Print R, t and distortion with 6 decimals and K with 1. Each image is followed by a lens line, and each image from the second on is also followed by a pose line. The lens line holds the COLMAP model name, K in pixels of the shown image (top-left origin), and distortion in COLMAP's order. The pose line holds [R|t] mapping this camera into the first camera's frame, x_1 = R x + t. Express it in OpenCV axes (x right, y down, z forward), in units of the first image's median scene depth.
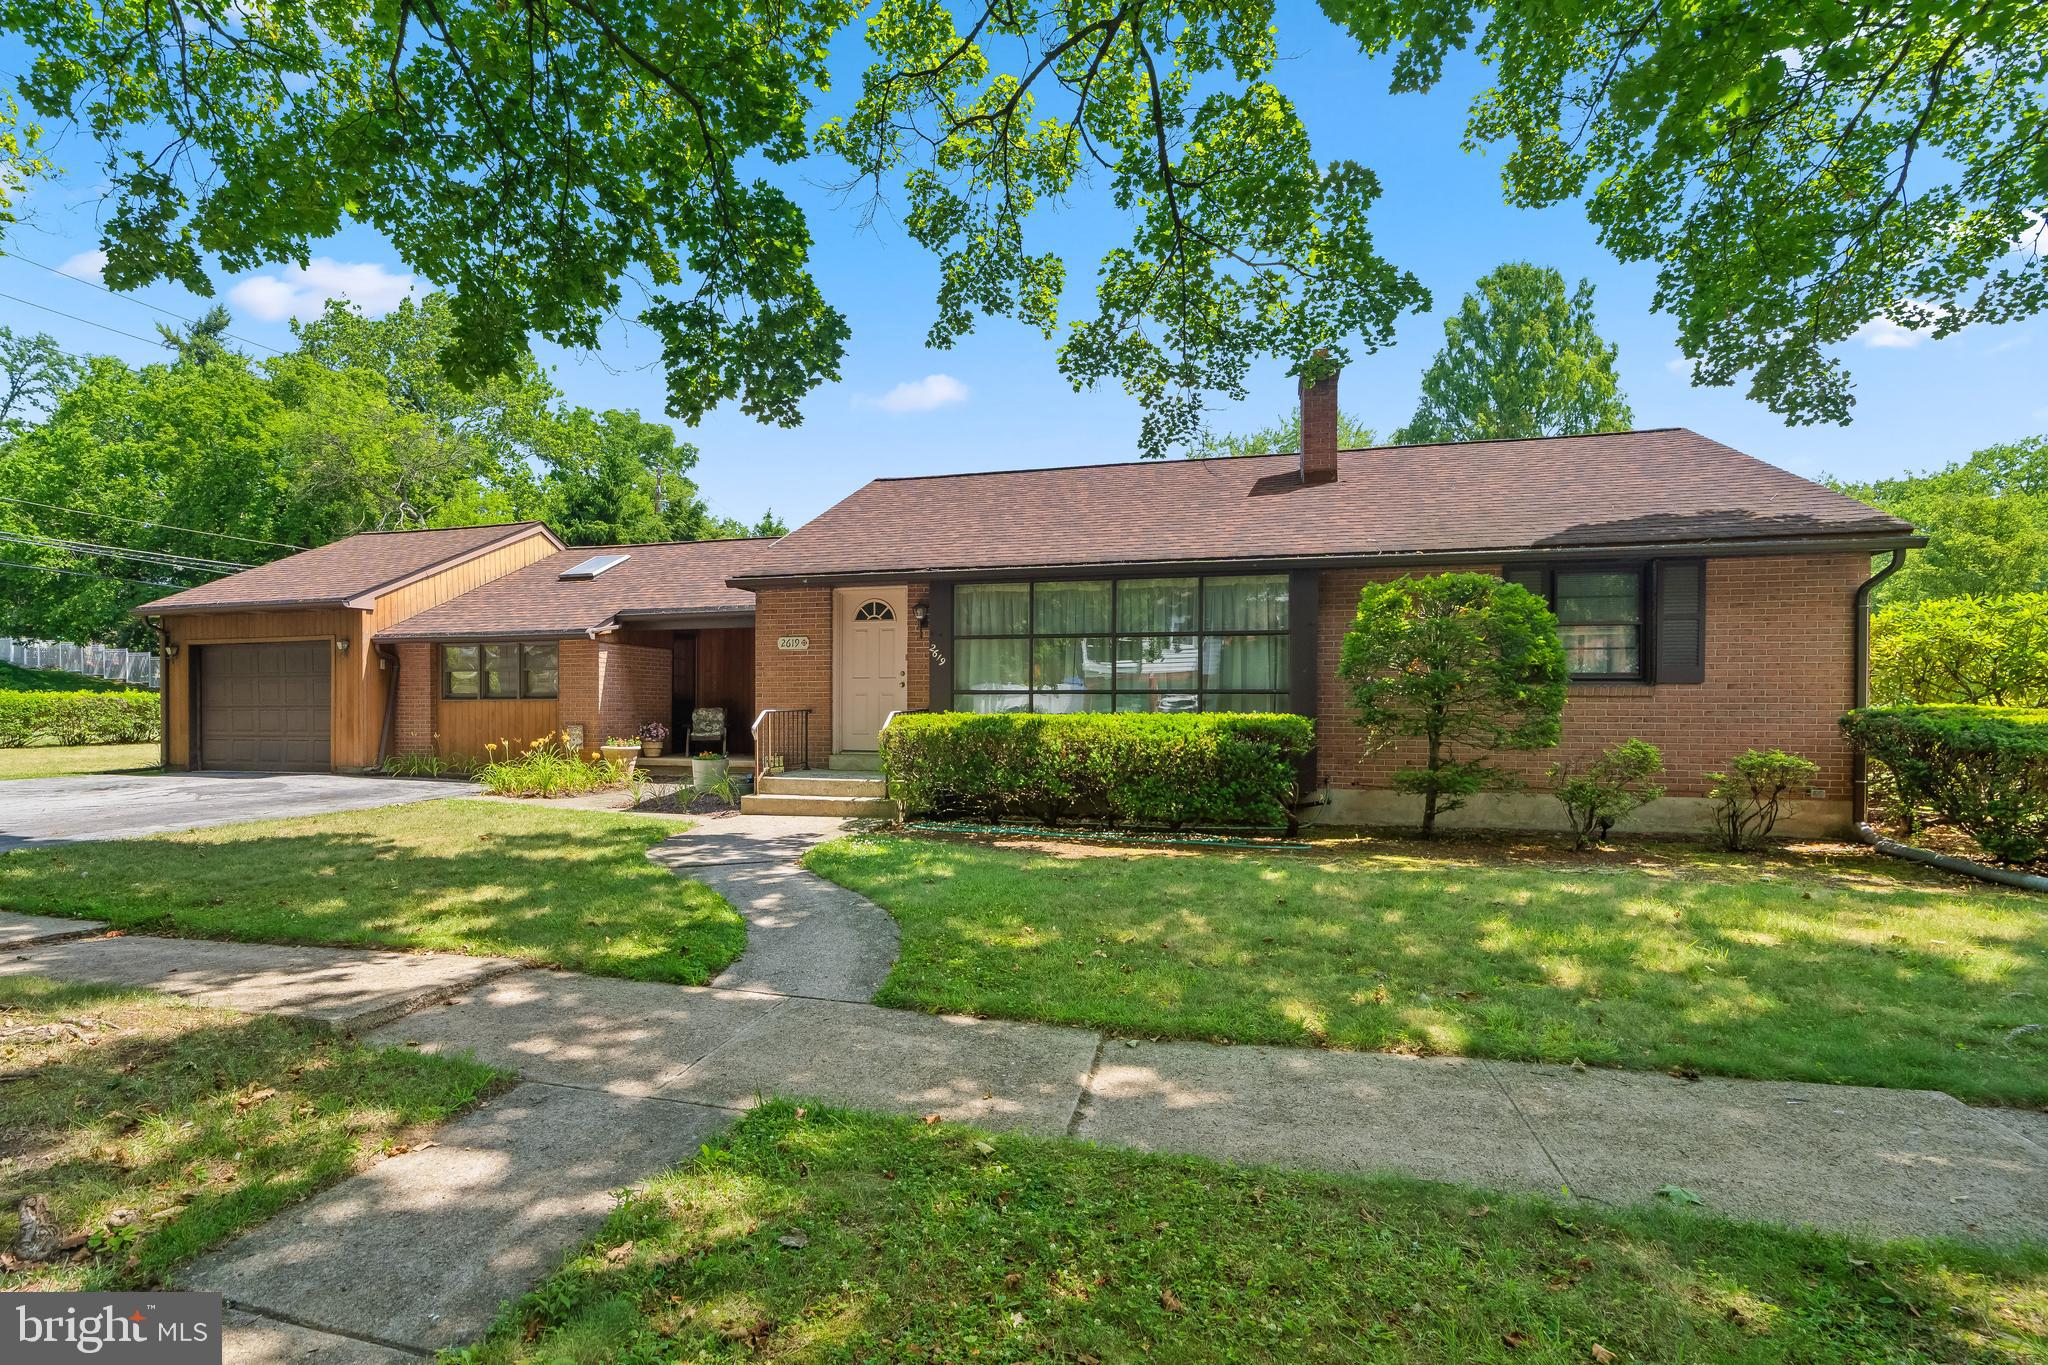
lens RADIAL K [[932.4, 0, 1013.9], [0, 932.4, 699.1], [0, 0, 1]] dist [-0.002629, 0.000049]
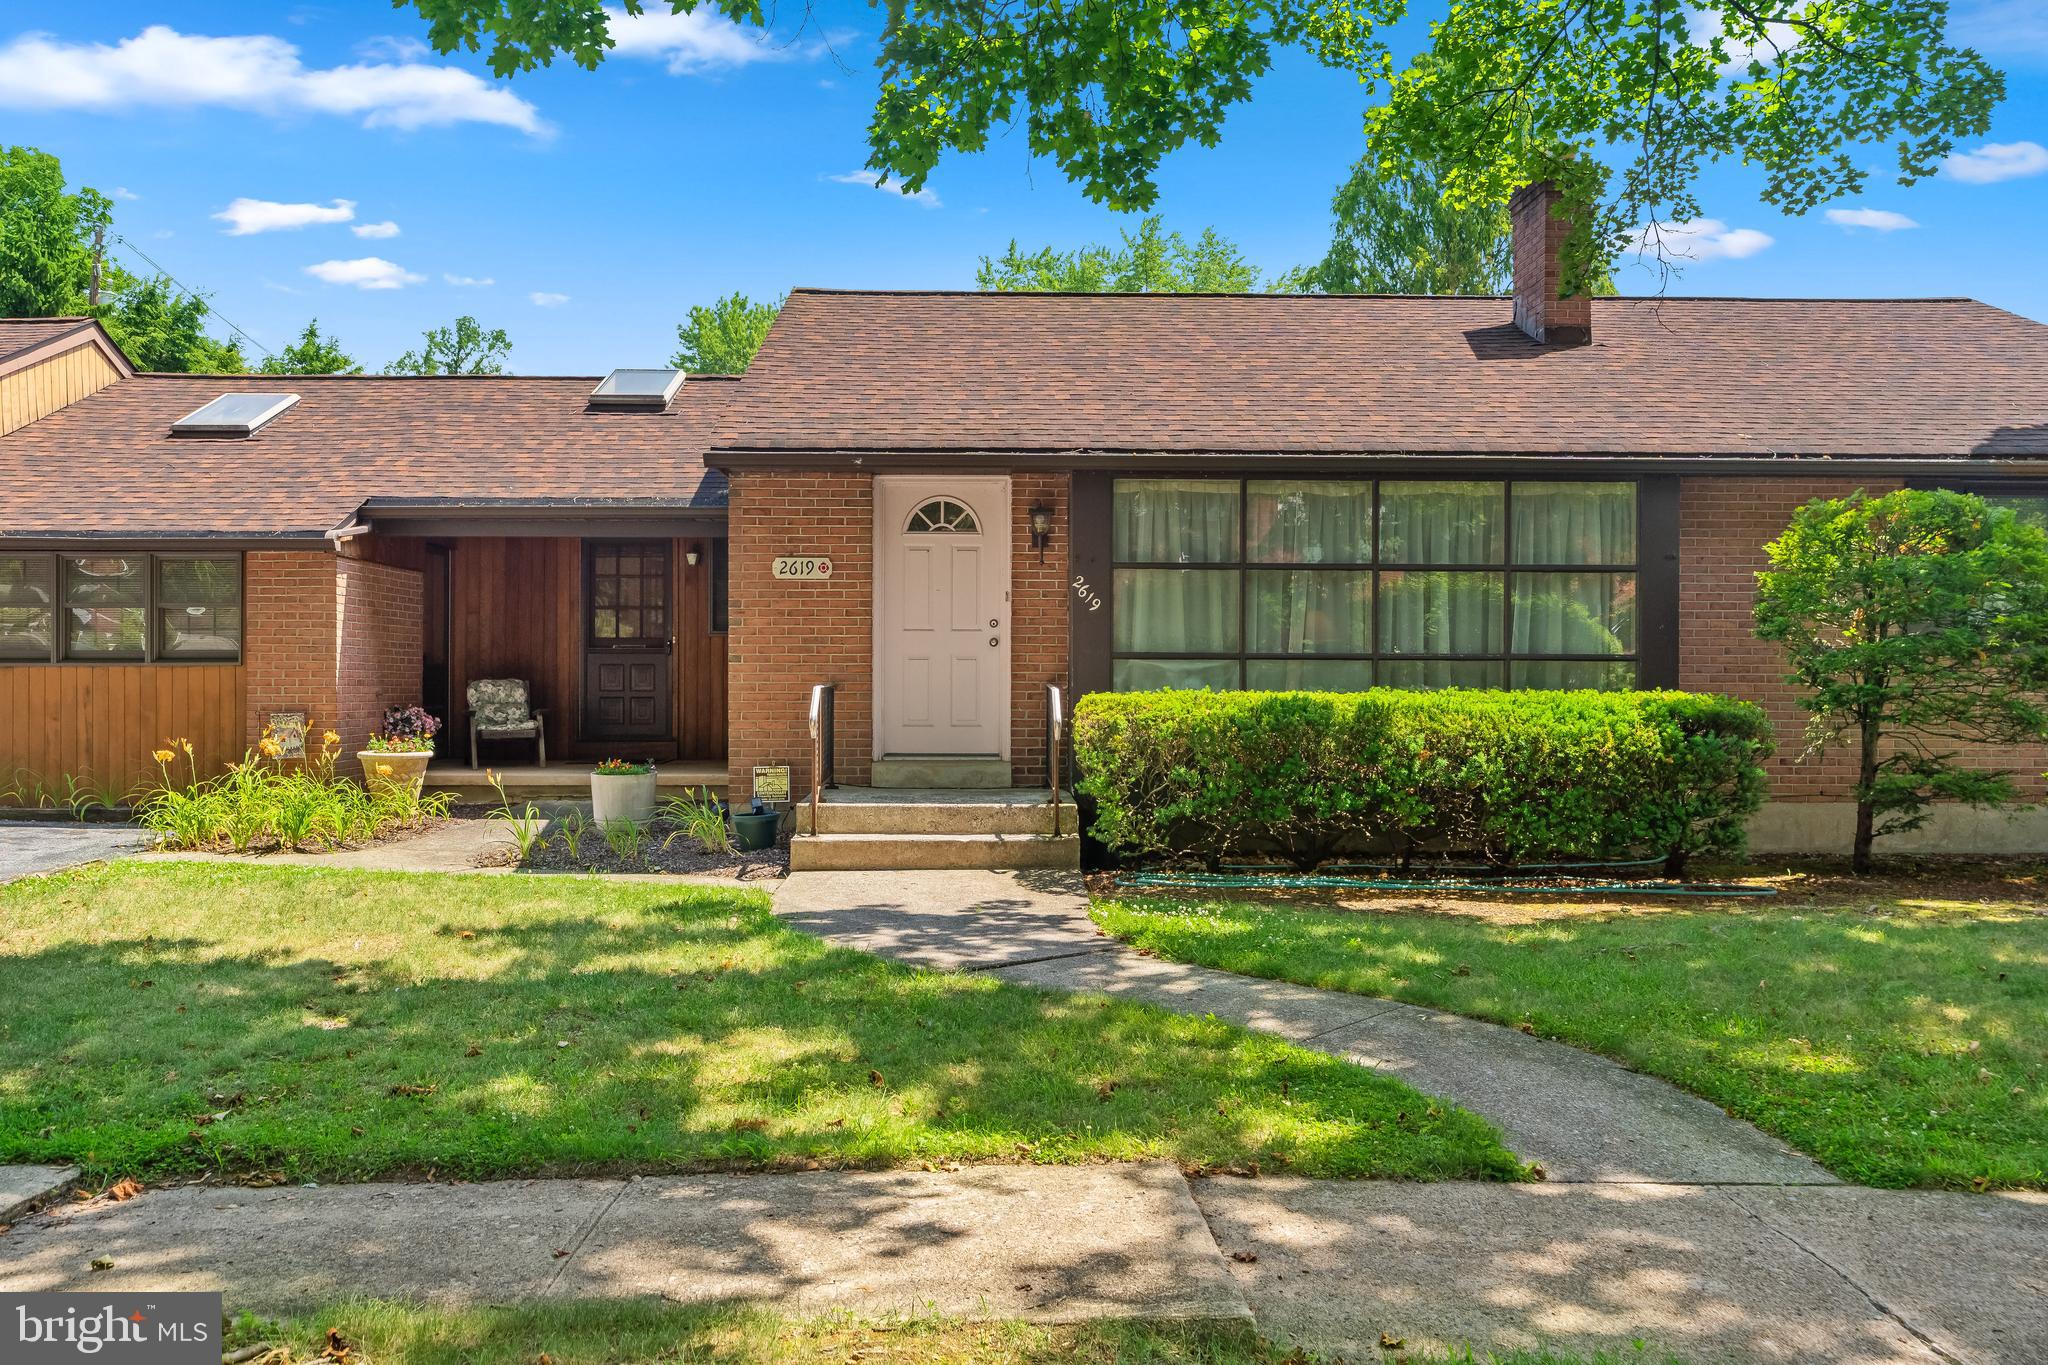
lens RADIAL K [[1477.6, 0, 1024.3], [0, 1477.6, 674.4], [0, 0, 1]] dist [0.010981, -0.002670]
pose [[0.960450, 0.001811, 0.278447, -0.383958], [-0.004204, 0.999959, 0.007998, -0.002811], [-0.278421, -0.008852, 0.960418, 0.096219]]
